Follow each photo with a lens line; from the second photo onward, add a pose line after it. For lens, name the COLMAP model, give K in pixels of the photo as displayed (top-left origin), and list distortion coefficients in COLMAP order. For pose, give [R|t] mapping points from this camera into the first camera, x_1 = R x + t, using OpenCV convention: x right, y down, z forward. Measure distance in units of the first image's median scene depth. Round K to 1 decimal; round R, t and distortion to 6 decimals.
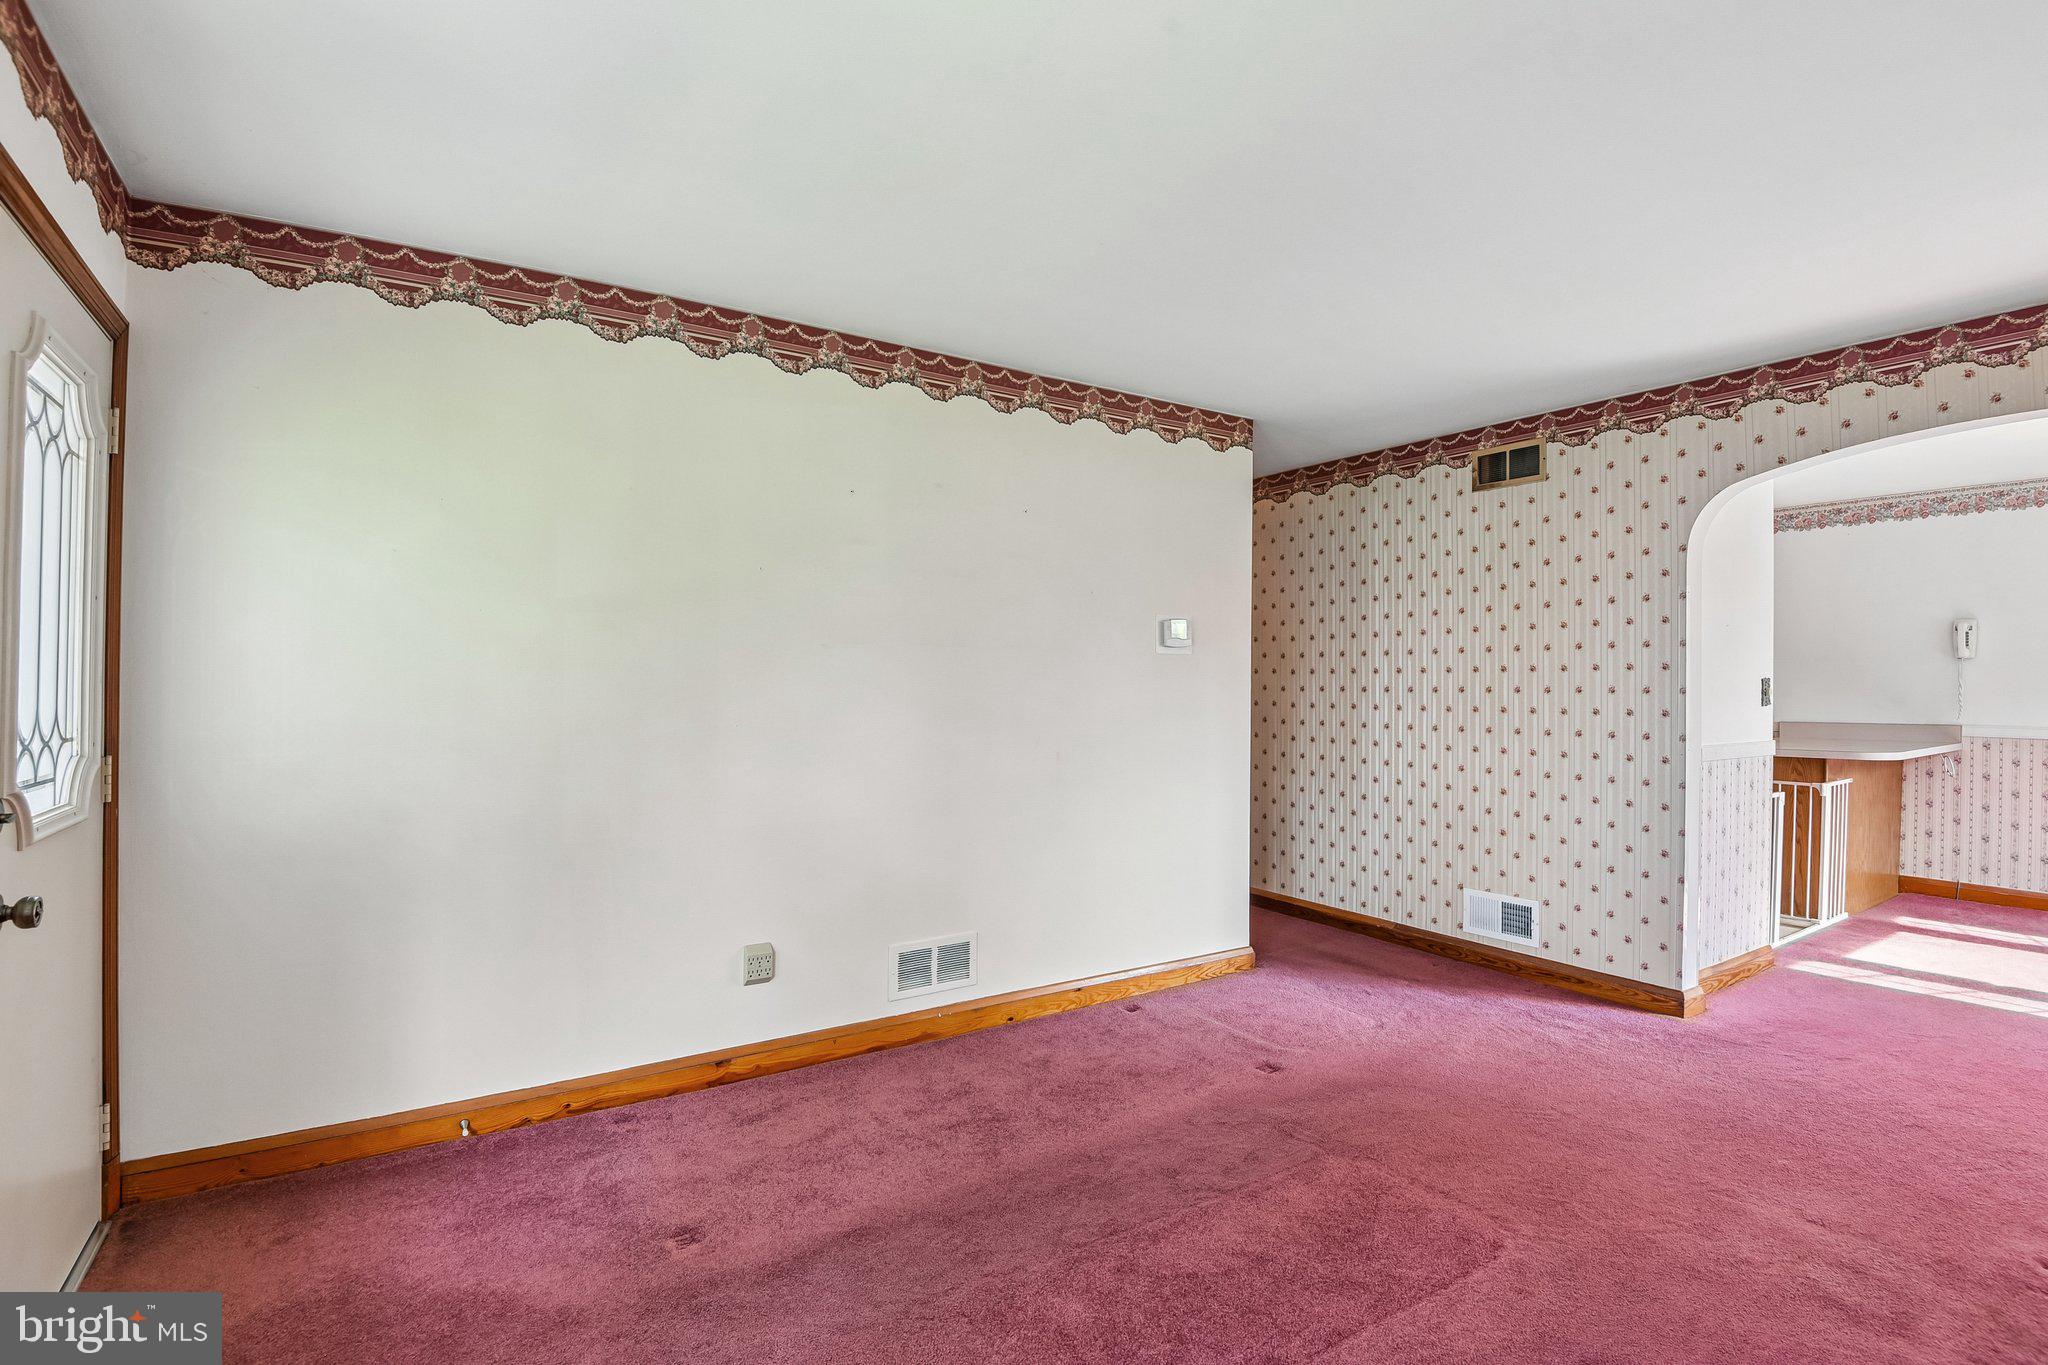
lens RADIAL K [[982.9, 0, 1017.6], [0, 982.9, 689.3], [0, 0, 1]] dist [-0.014273, -0.017345]
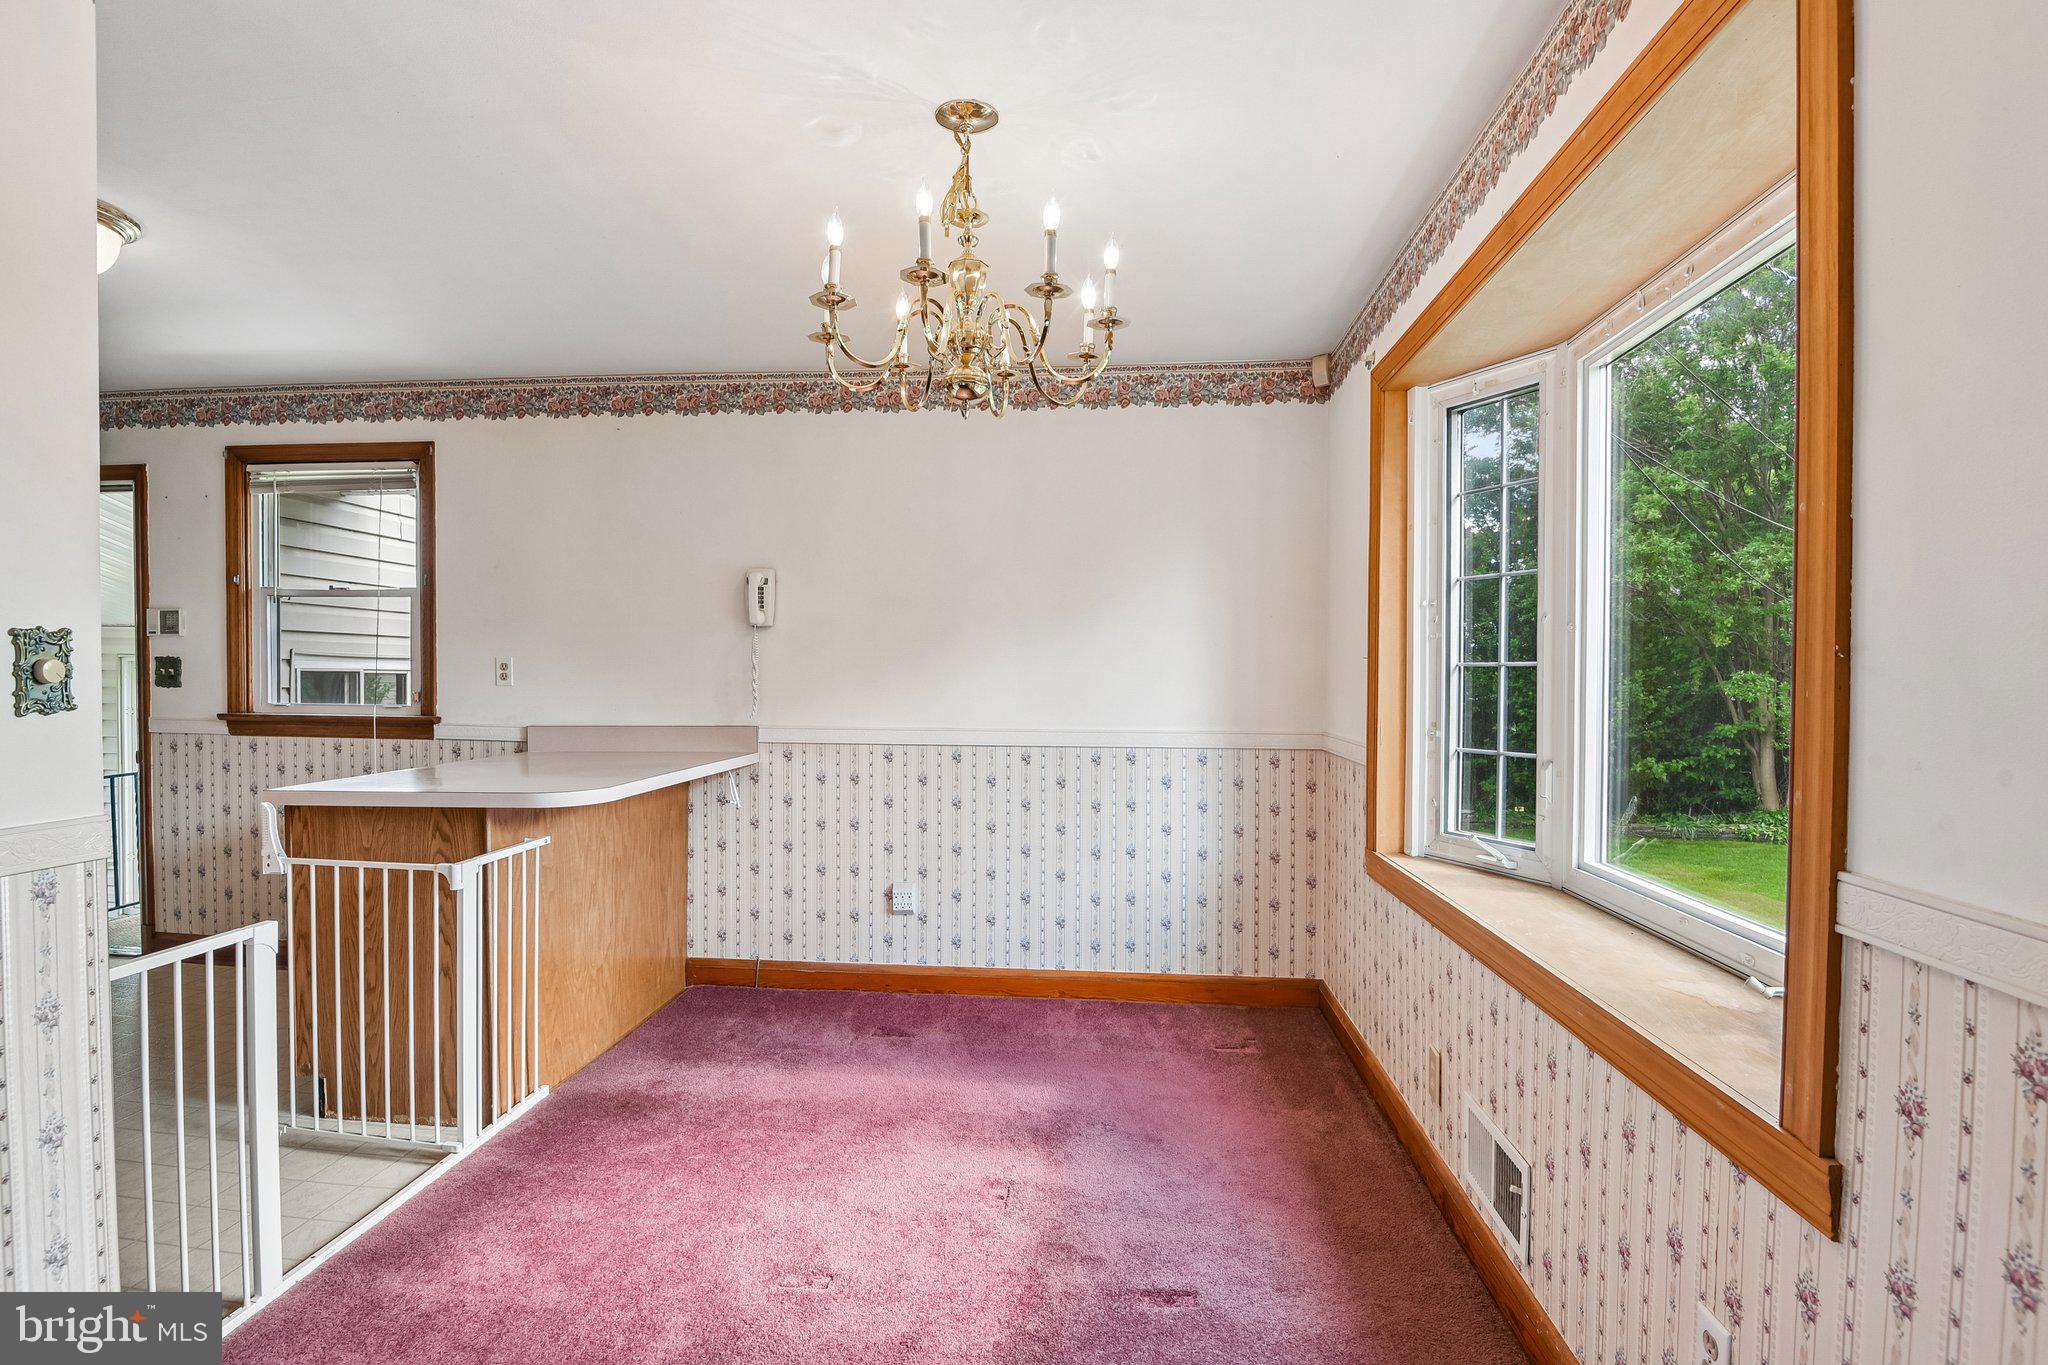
lens RADIAL K [[982.9, 0, 1026.9], [0, 982.9, 691.9], [0, 0, 1]] dist [-0.014273, -0.017345]
pose [[0.621448, -0.014945, 0.783313, 0.720679], [0.004002, 0.999866, 0.015902, 0.004555], [-0.783445, -0.006747, 0.621424, 0.535494]]
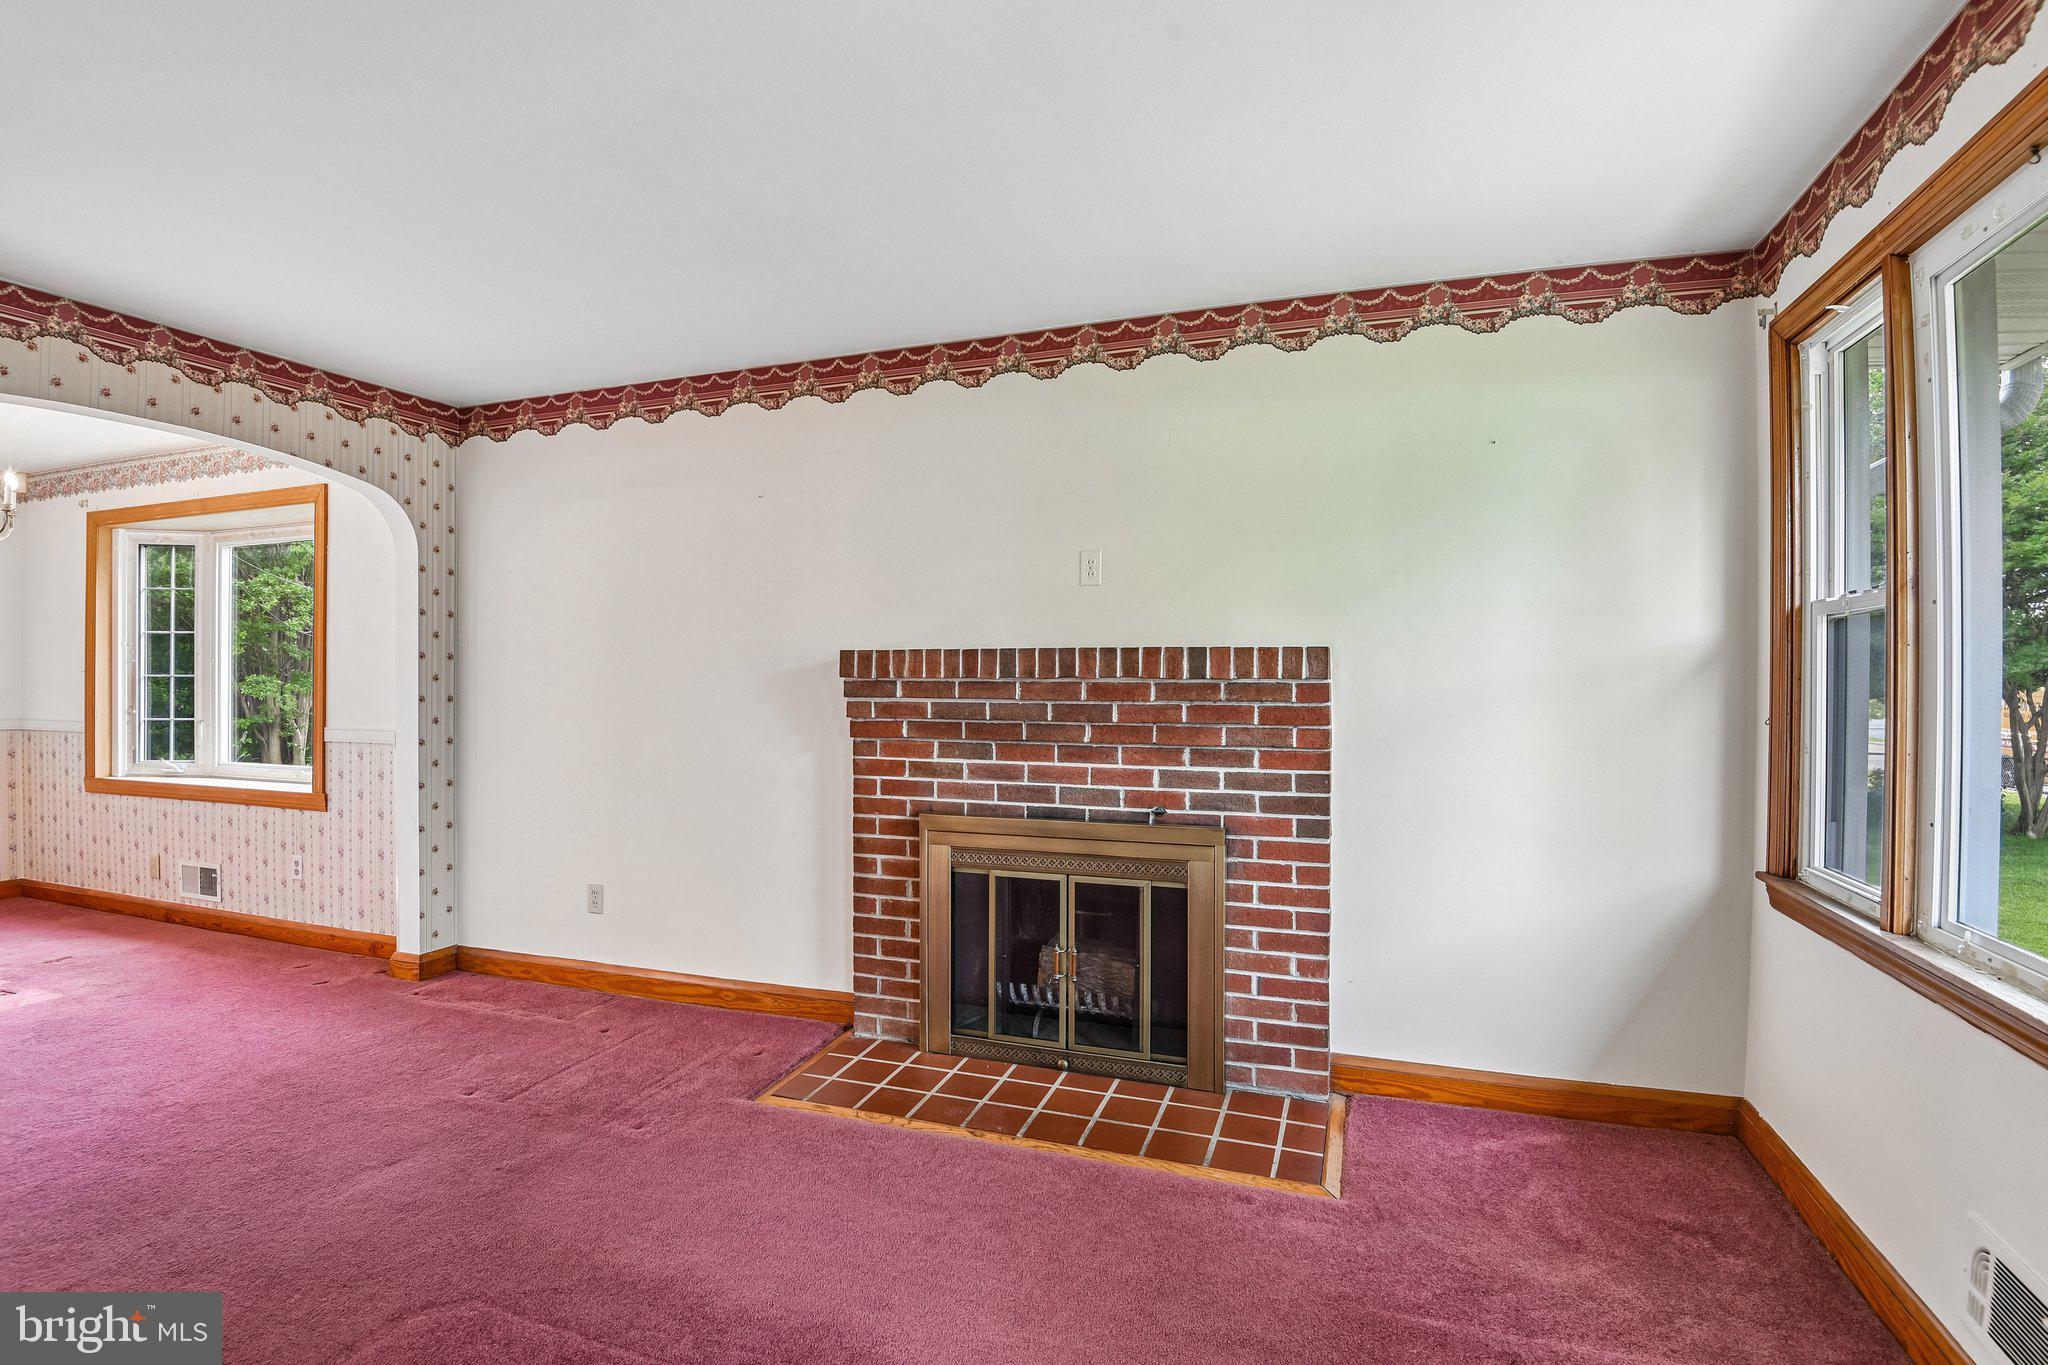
lens RADIAL K [[982.9, 0, 1044.7], [0, 982.9, 680.6], [0, 0, 1]] dist [-0.014273, -0.017345]
pose [[-0.615324, -0.005020, 0.788259, -0.260013], [0.000115, 0.999979, 0.006458, -0.002929], [-0.788275, 0.004064, -0.615310, 0.555971]]
